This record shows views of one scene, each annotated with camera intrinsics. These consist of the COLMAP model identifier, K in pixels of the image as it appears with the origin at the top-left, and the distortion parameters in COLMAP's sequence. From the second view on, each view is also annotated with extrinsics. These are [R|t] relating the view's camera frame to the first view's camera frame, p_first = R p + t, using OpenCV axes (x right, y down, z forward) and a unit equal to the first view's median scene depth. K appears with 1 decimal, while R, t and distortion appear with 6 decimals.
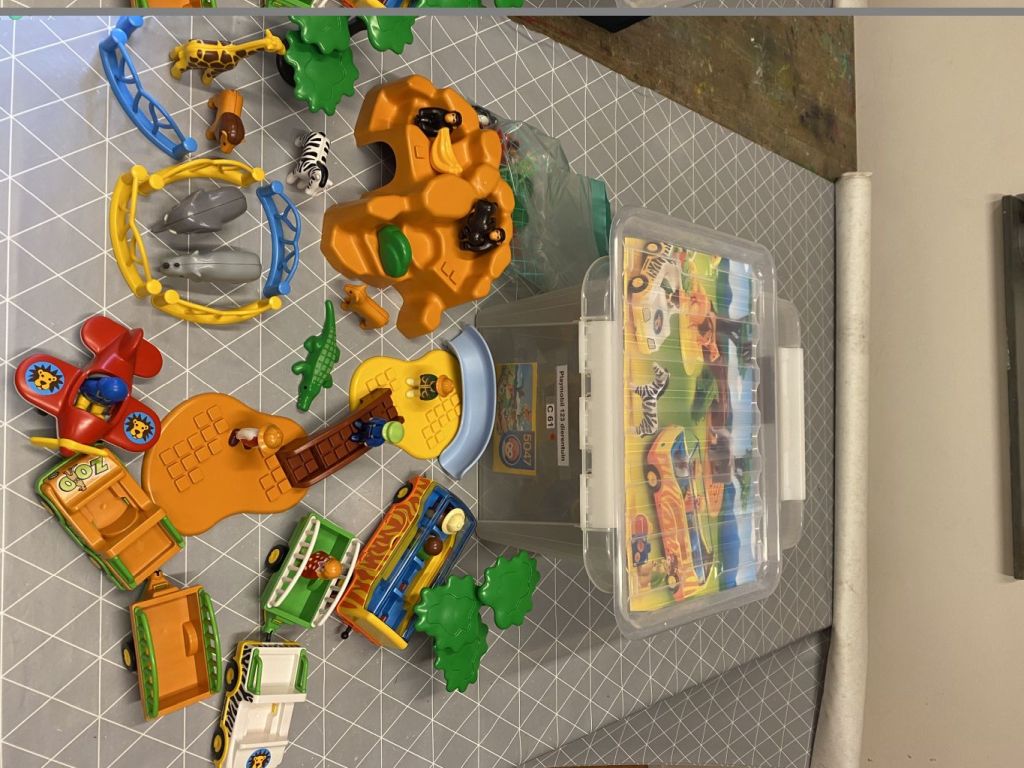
lens RADIAL K [[769.1, 0, 526.1], [0, 769.1, 392.5], [0, 0, 1]] dist [-0.008528, 0.000823]
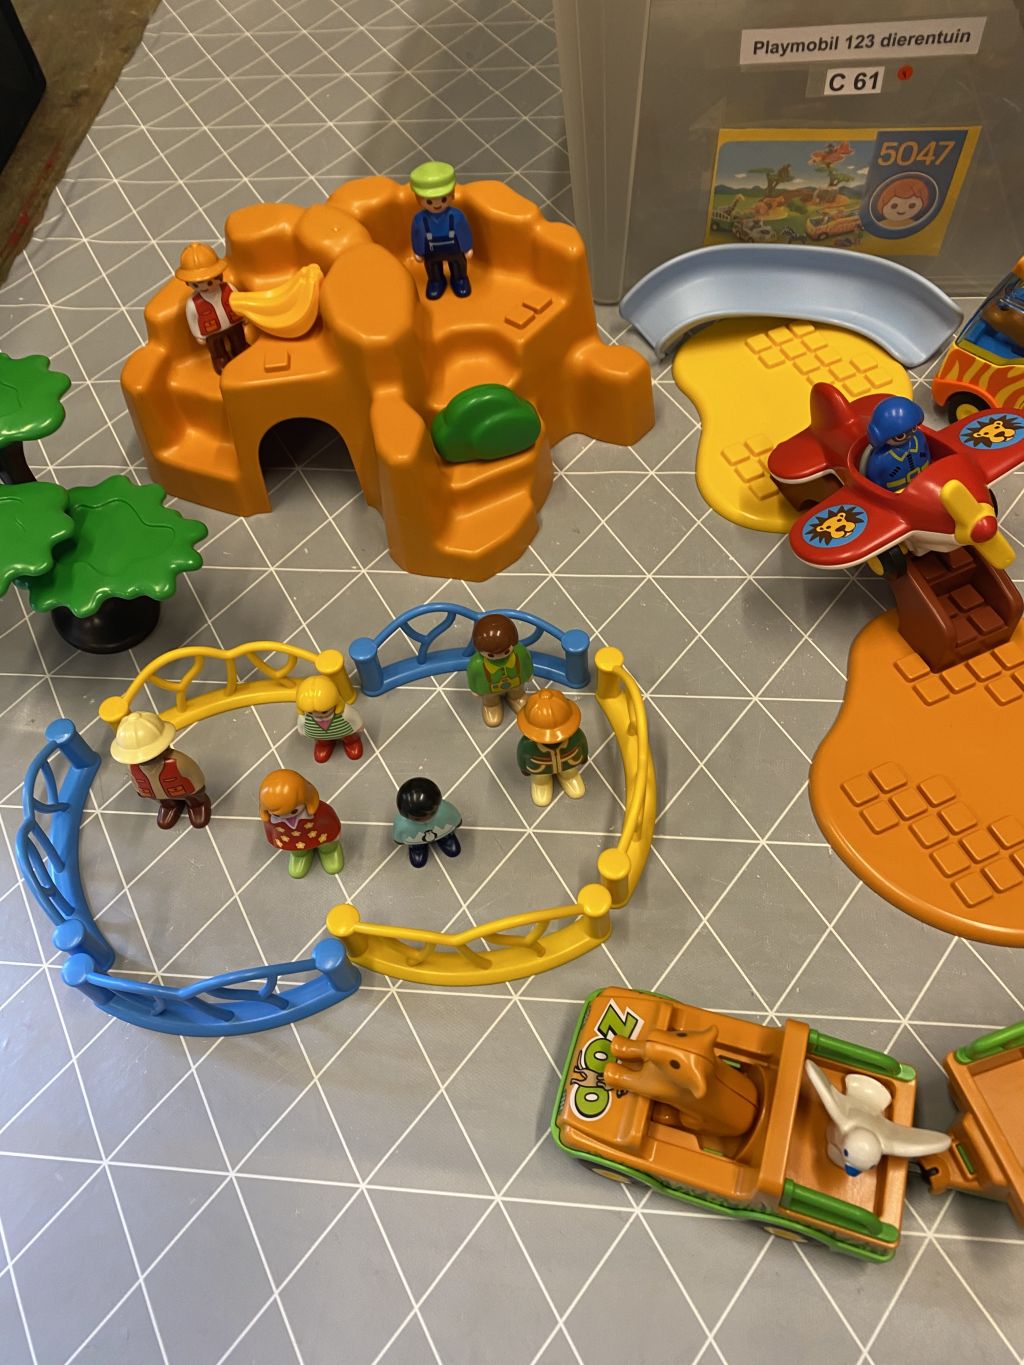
lens RADIAL K [[1025.2, 0, 503.5], [0, 1025.2, 680.5], [0, 0, 1]] dist [-0.008528, 0.000823]
pose [[0.007081, -0.975489, -0.219932, -0.182875], [0.995802, 0.026952, -0.087481, -0.112964], [0.091264, -0.218390, 0.971585, 0.354852]]
